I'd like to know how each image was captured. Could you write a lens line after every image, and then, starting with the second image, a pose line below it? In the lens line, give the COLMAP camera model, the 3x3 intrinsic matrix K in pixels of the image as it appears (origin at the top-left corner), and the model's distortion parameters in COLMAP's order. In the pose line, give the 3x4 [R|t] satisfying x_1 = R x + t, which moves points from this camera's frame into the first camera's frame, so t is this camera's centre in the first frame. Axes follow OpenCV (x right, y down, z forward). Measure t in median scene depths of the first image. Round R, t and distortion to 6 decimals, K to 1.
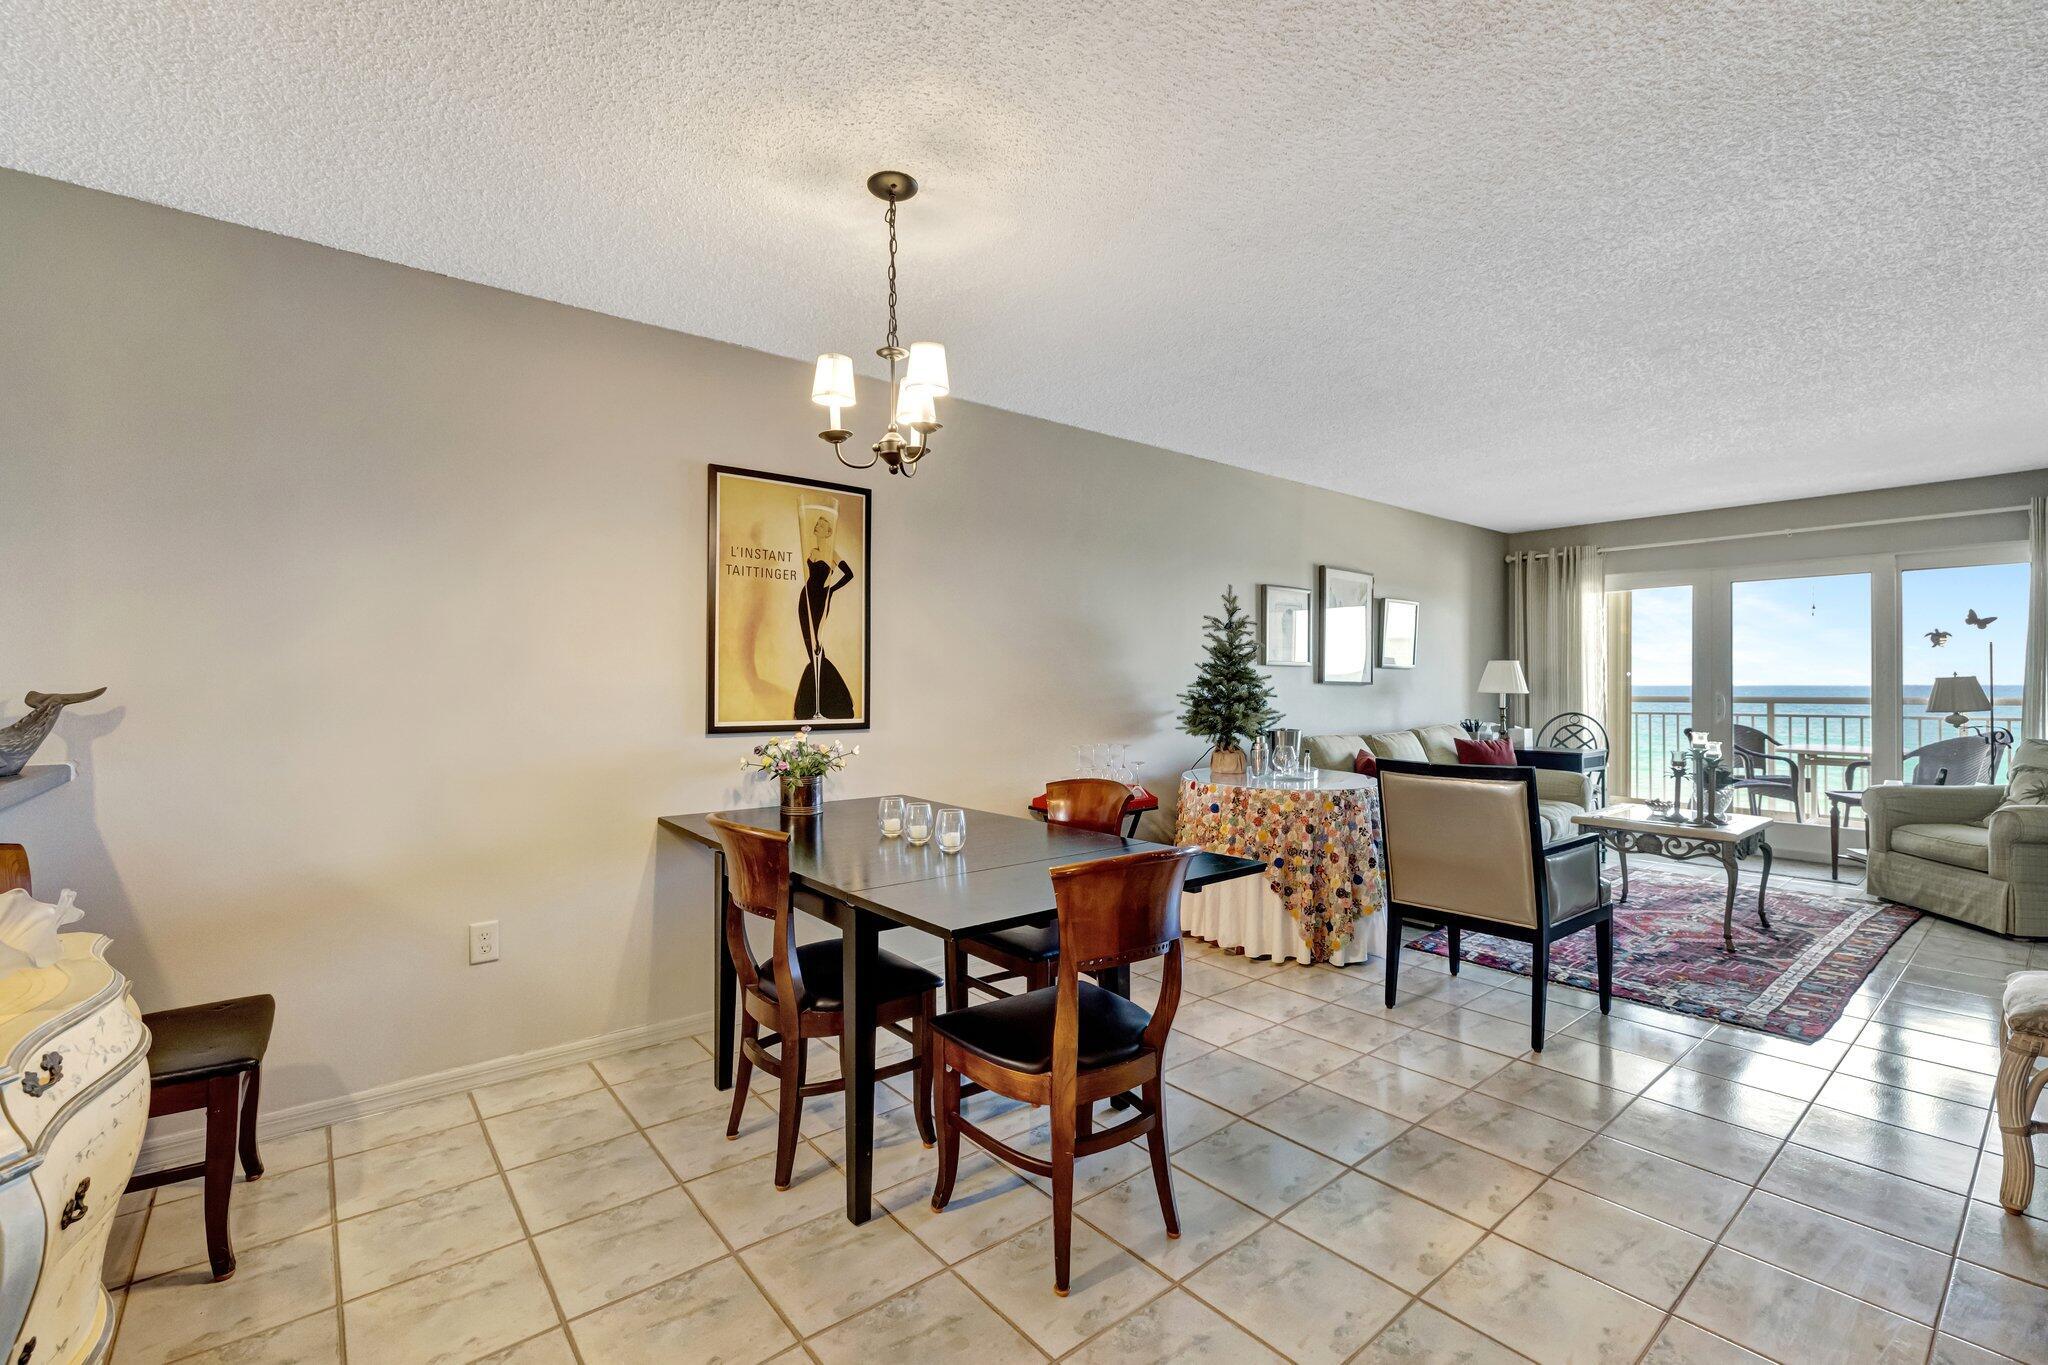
lens RADIAL K [[881.7, 0, 1020.2], [0, 881.7, 678.9], [0, 0, 1]] dist [0.000209, 0.000487]
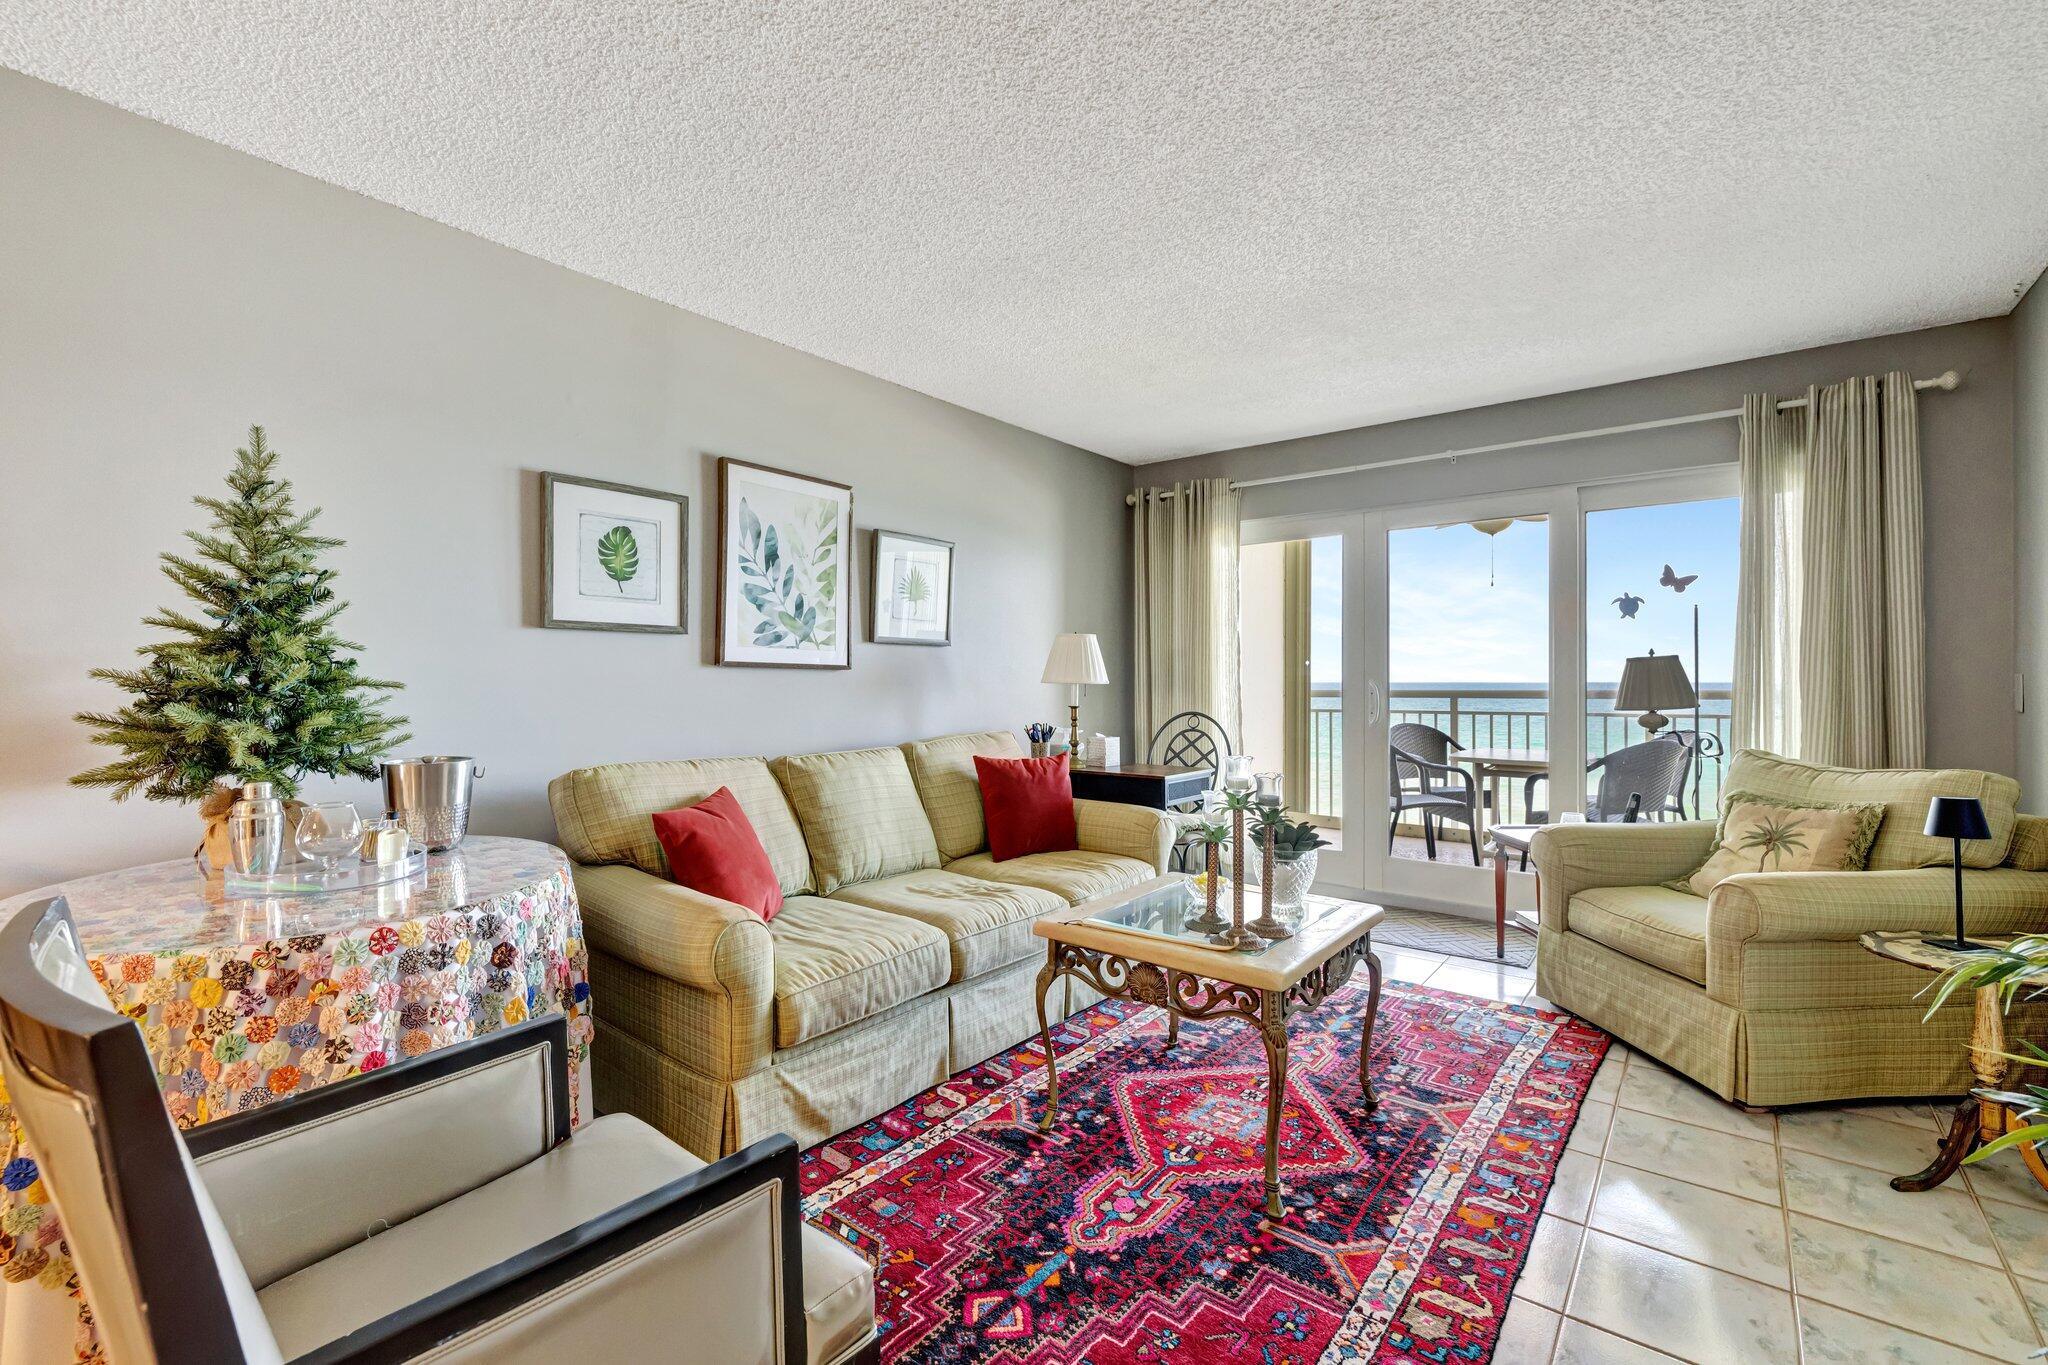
lens RADIAL K [[881.7, 0, 1020.2], [0, 881.7, 678.9], [0, 0, 1]] dist [0.000209, 0.000487]
pose [[0.977894, -0.000001, 0.209100, 0.508217], [-0.000706, 0.999994, 0.003306, 0.014003], [-0.209099, -0.003380, 0.977889, 0.501589]]
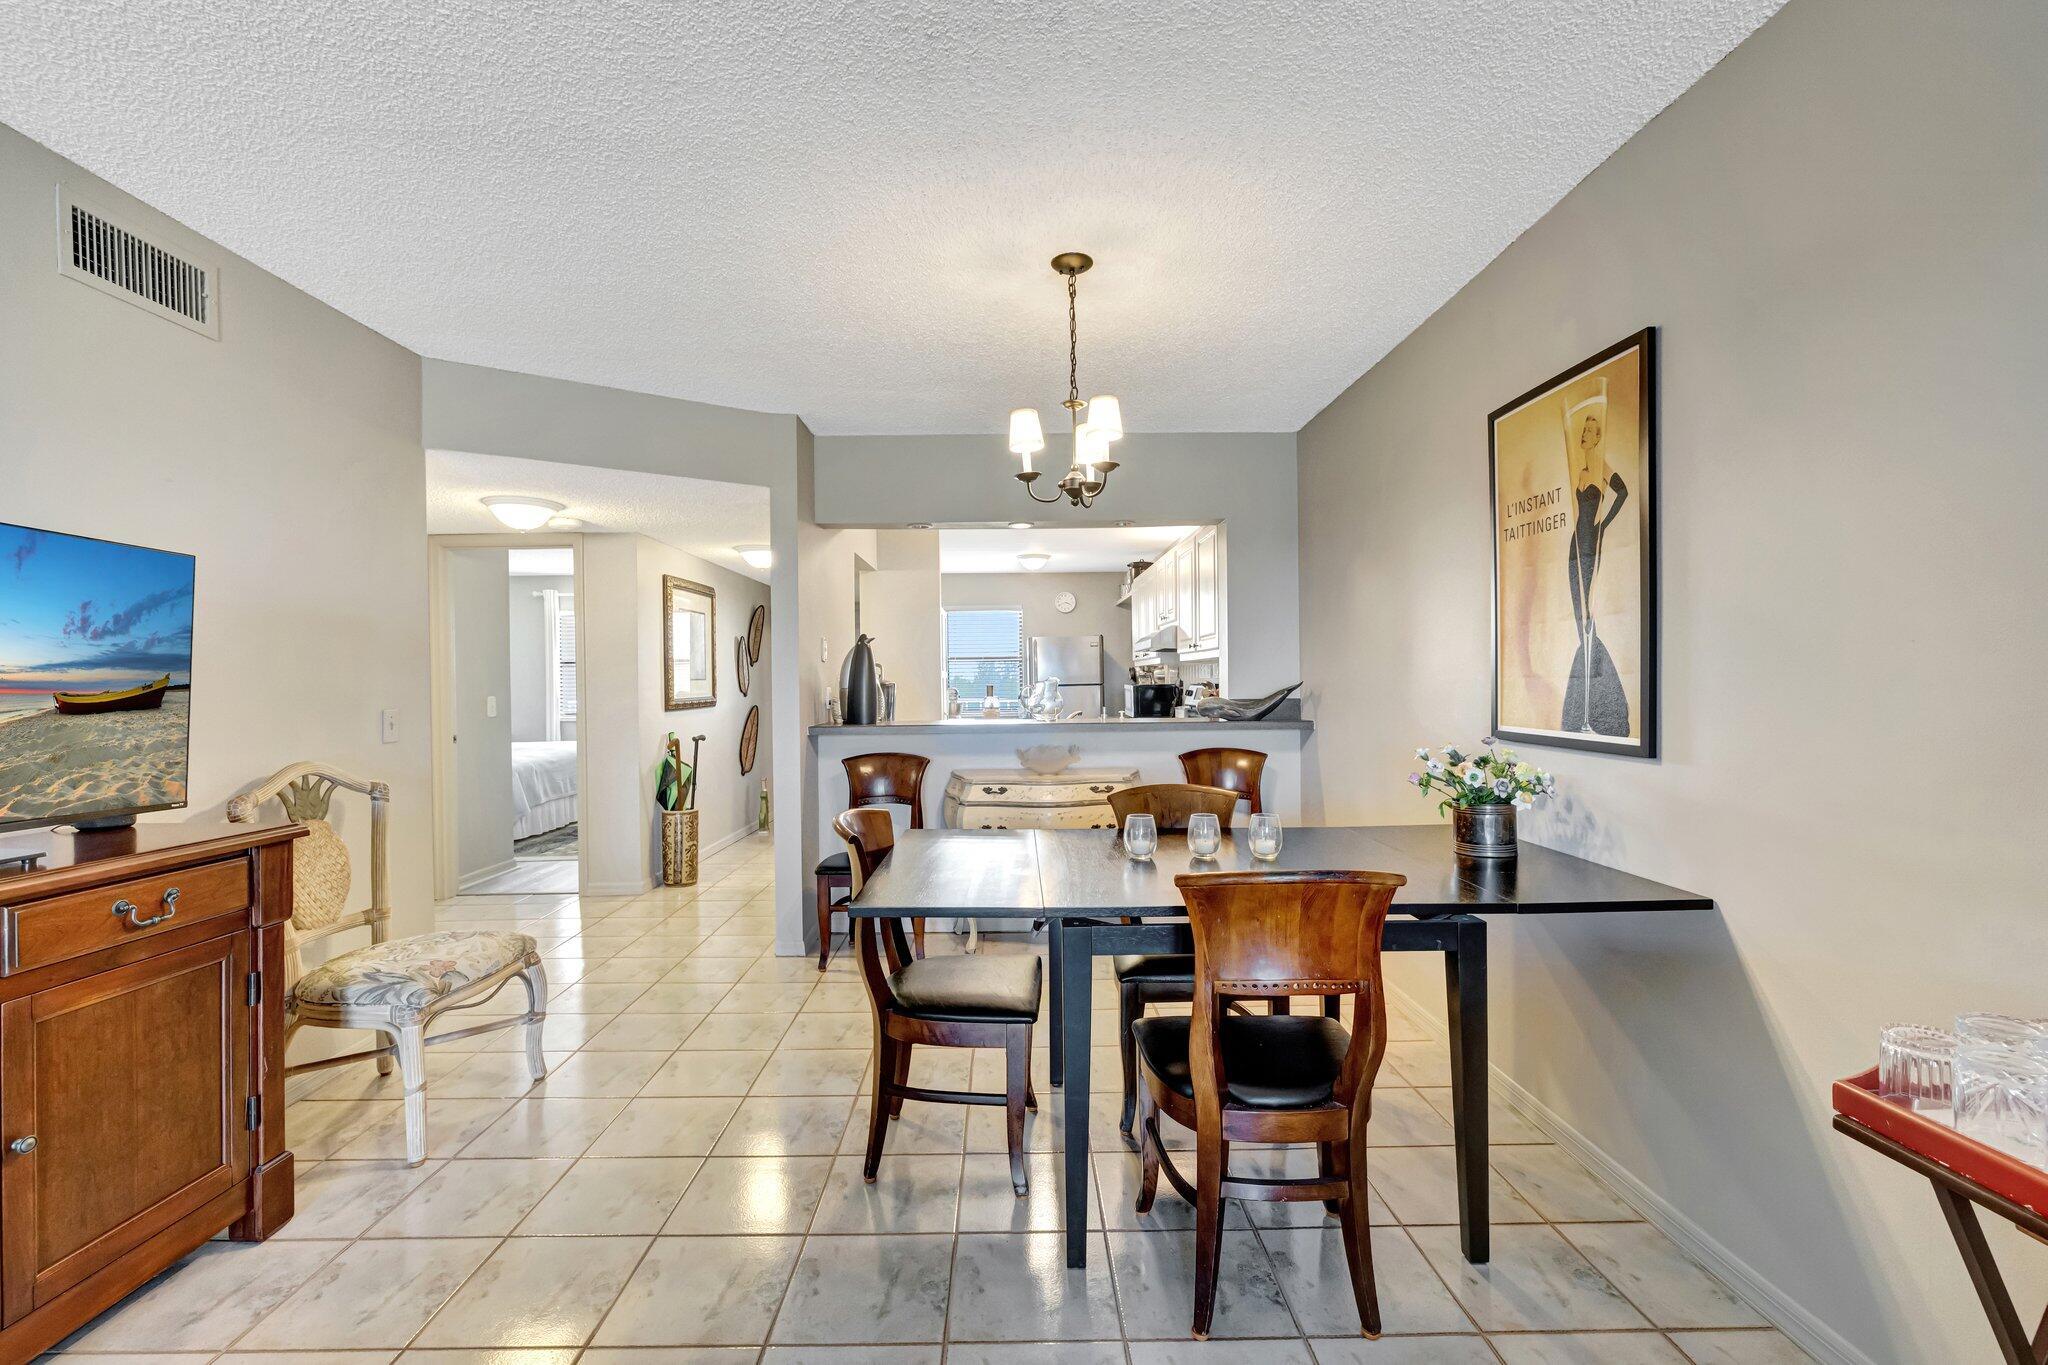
lens RADIAL K [[882.1, 0, 1011.4], [0, 882.1, 689.9], [0, 0, 1]] dist [0.000408, 0.000037]
pose [[-0.628991, 0.017680, -0.777211, 0.404713], [0.017339, 0.999812, 0.008711, 0.000843], [0.777219, -0.007997, -0.629179, 0.812457]]
